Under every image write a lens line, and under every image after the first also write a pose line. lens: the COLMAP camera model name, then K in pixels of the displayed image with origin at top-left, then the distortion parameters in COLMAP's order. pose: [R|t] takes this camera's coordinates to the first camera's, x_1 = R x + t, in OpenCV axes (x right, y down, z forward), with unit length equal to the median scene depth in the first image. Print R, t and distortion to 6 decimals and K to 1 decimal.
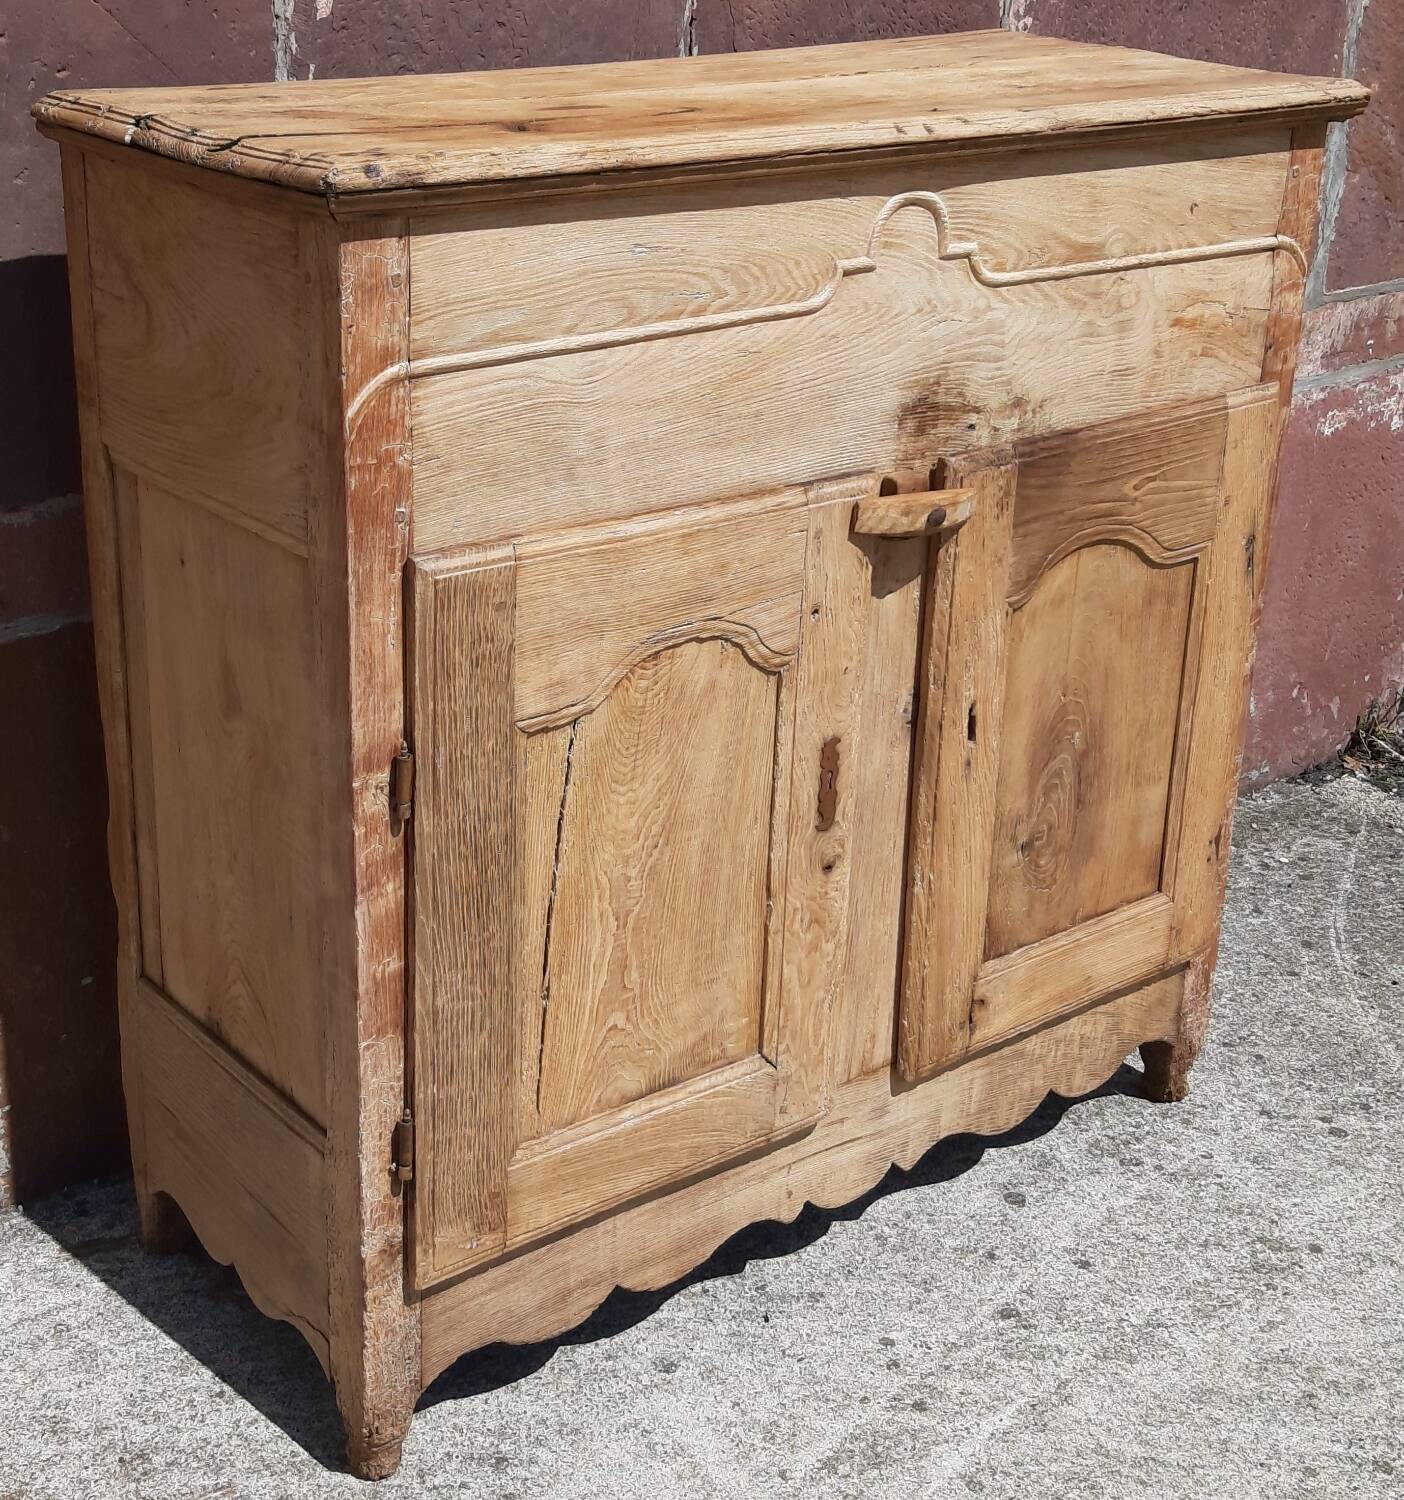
lens RADIAL K [[2154.7, 0, 546.5], [0, 2154.7, 630.7], [0, 0, 1]] dist [0.168606, -0.486345]
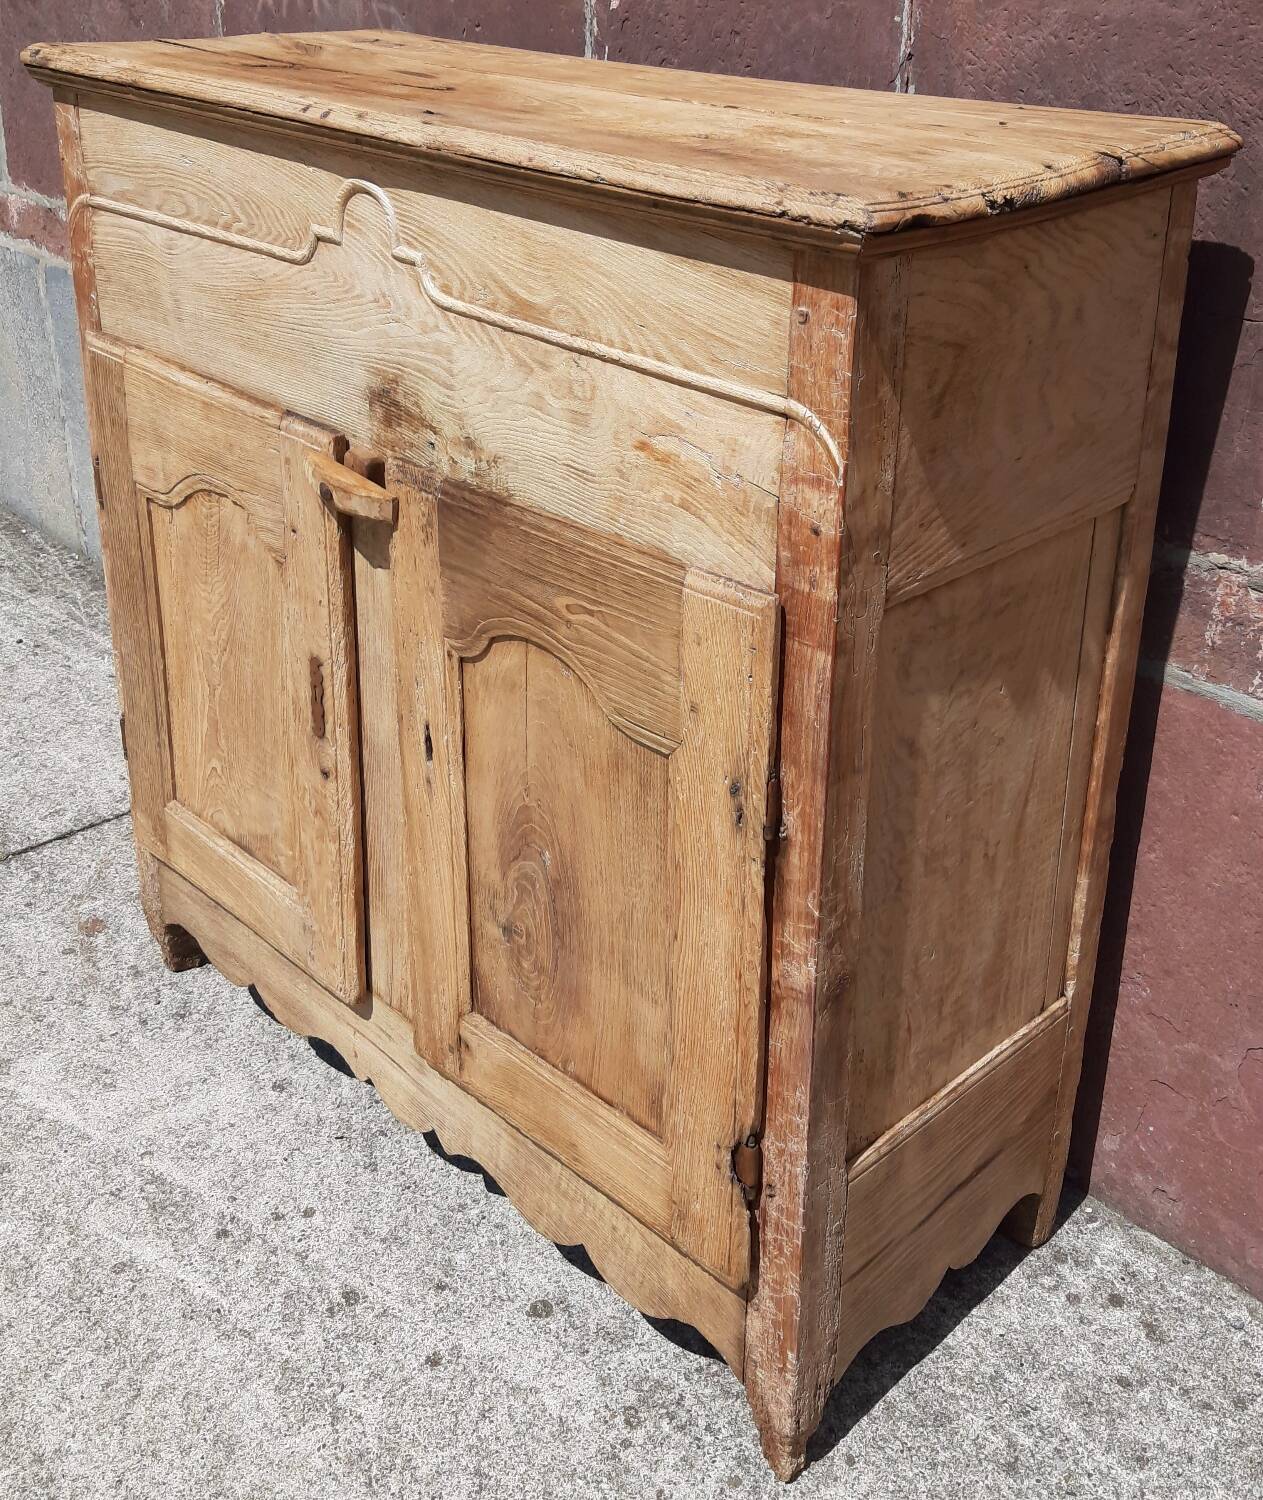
lens RADIAL K [[1653.6, 0, 717.7], [0, 1653.6, 555.5], [0, 0, 1]] dist [0.175005, -0.479157]
pose [[0.183616, 0.355575, -0.916434, 0.927269], [-0.361006, 0.891531, 0.273581, -0.302080], [0.914308, 0.280604, 0.292064, 0.918932]]
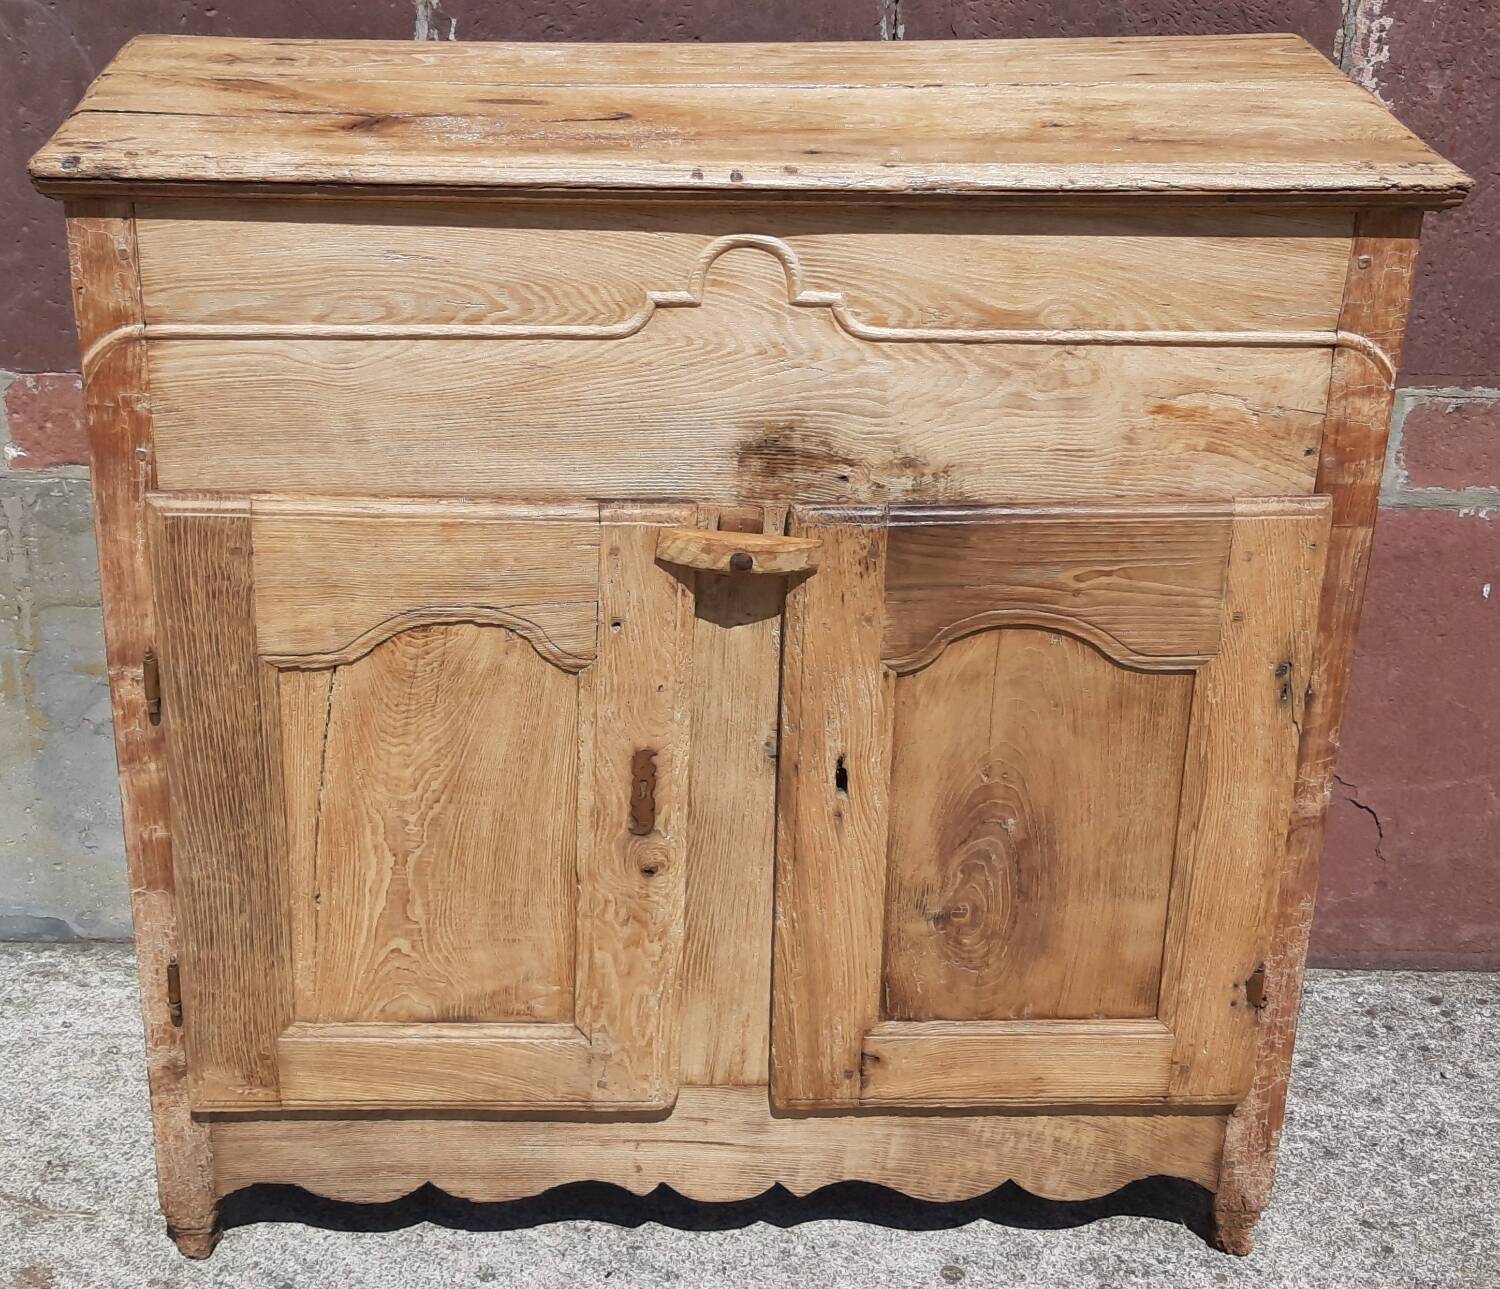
lens RADIAL K [[2221.4, 0, 643.3], [0, 2221.4, 564.0], [0, 0, 1]] dist [0.192824, -0.610864]
pose [[0.820676, 0.231640, -0.522335, 0.652544], [-0.195258, 0.972802, 0.124625, -0.163804], [0.536997, -0.000286, 0.843584, 0.118276]]
